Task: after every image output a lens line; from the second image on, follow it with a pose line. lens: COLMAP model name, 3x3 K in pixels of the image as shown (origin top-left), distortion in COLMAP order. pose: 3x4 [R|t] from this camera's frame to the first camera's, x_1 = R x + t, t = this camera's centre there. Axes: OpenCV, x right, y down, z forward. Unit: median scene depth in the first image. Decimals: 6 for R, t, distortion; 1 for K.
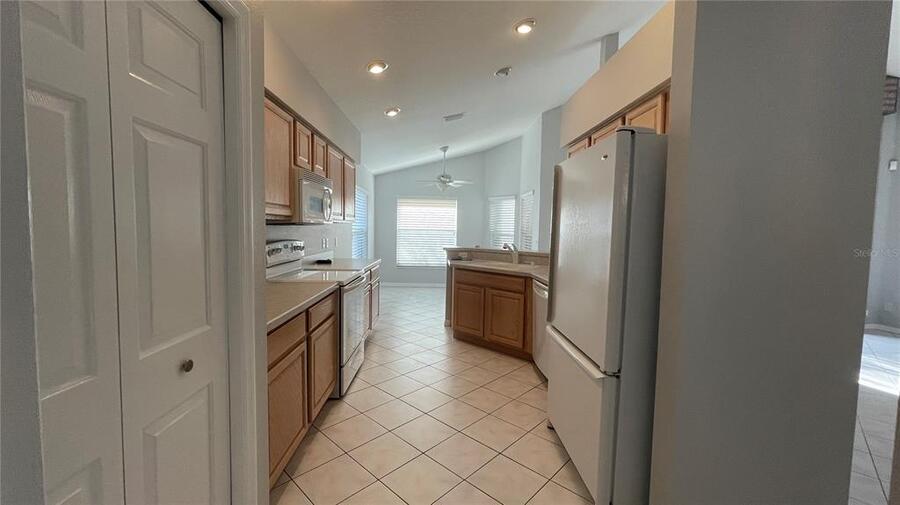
lens RADIAL K [[365.2, 0, 446.4], [0, 365.2, 249.4], [0, 0, 1]] dist [-0.003671, -0.000189]
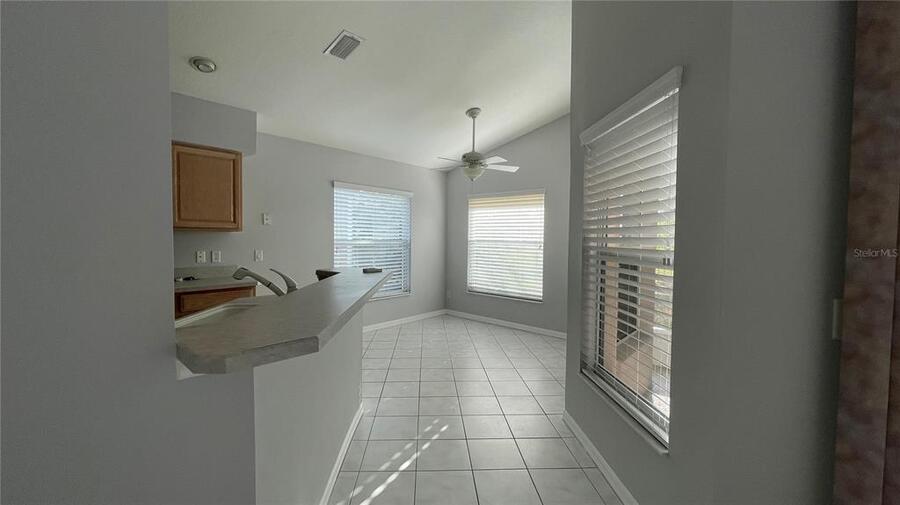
lens RADIAL K [[365.2, 0, 446.4], [0, 365.2, 249.4], [0, 0, 1]] dist [-0.003671, -0.000189]
pose [[0.732301, 0.011725, -0.680880, 0.367252], [-0.037719, 0.999015, -0.023364, -0.020725], [0.679936, 0.042792, 0.732022, 0.476110]]
